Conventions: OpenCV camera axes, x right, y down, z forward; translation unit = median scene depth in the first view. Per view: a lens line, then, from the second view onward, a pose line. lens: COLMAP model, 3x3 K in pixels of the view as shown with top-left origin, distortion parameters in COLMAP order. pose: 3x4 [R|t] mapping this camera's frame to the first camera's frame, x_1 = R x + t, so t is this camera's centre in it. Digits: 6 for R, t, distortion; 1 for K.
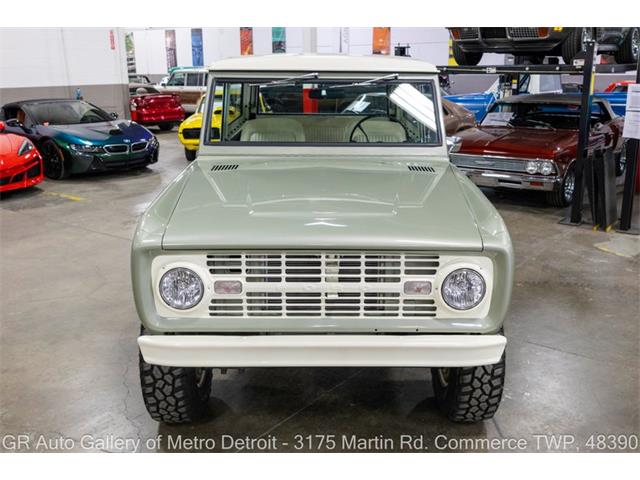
lens RADIAL K [[644.6, 0, 327.1], [0, 644.6, 229.1], [0, 0, 1]] dist [0.007573, -0.006270]
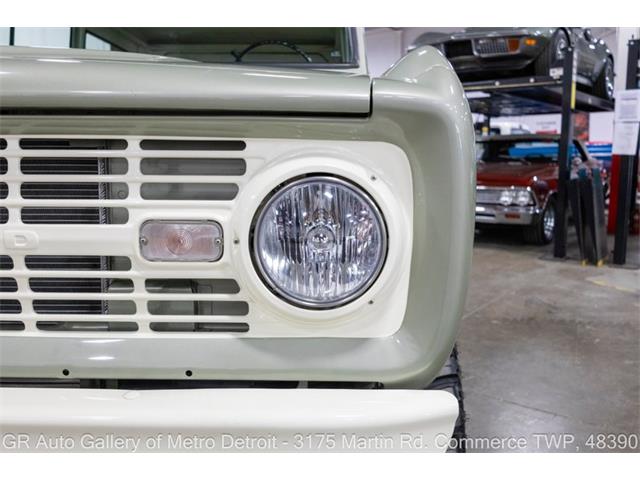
lens RADIAL K [[546.1, 0, 320.0], [0, 546.1, 240.0], [0, 0, 1]] dist [-0.005528, -0.011367]
pose [[0.999817, 0.002557, -0.018985, 0.132665], [-0.004561, 0.994326, -0.106276, 0.073727], [0.018605, 0.106343, 0.994155, 0.446049]]
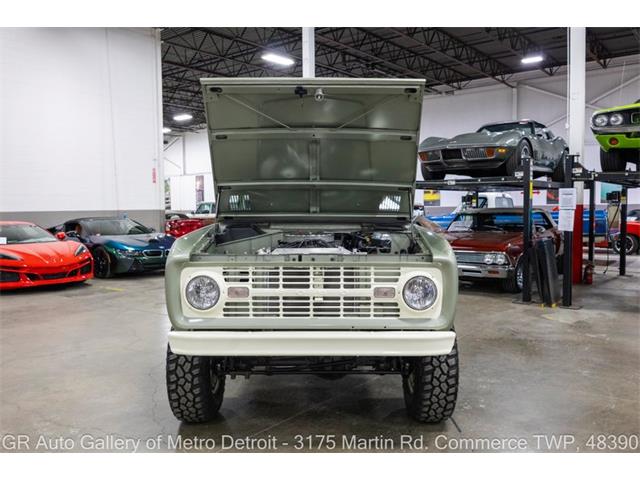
lens RADIAL K [[546.1, 0, 320.0], [0, 546.1, 240.0], [0, 0, 1]] dist [-0.005528, -0.011367]
pose [[0.999910, -0.002912, -0.013059, 0.015798], [0.000321, 0.980970, -0.194159, 0.122981], [0.013376, 0.194138, 0.980883, -0.058846]]
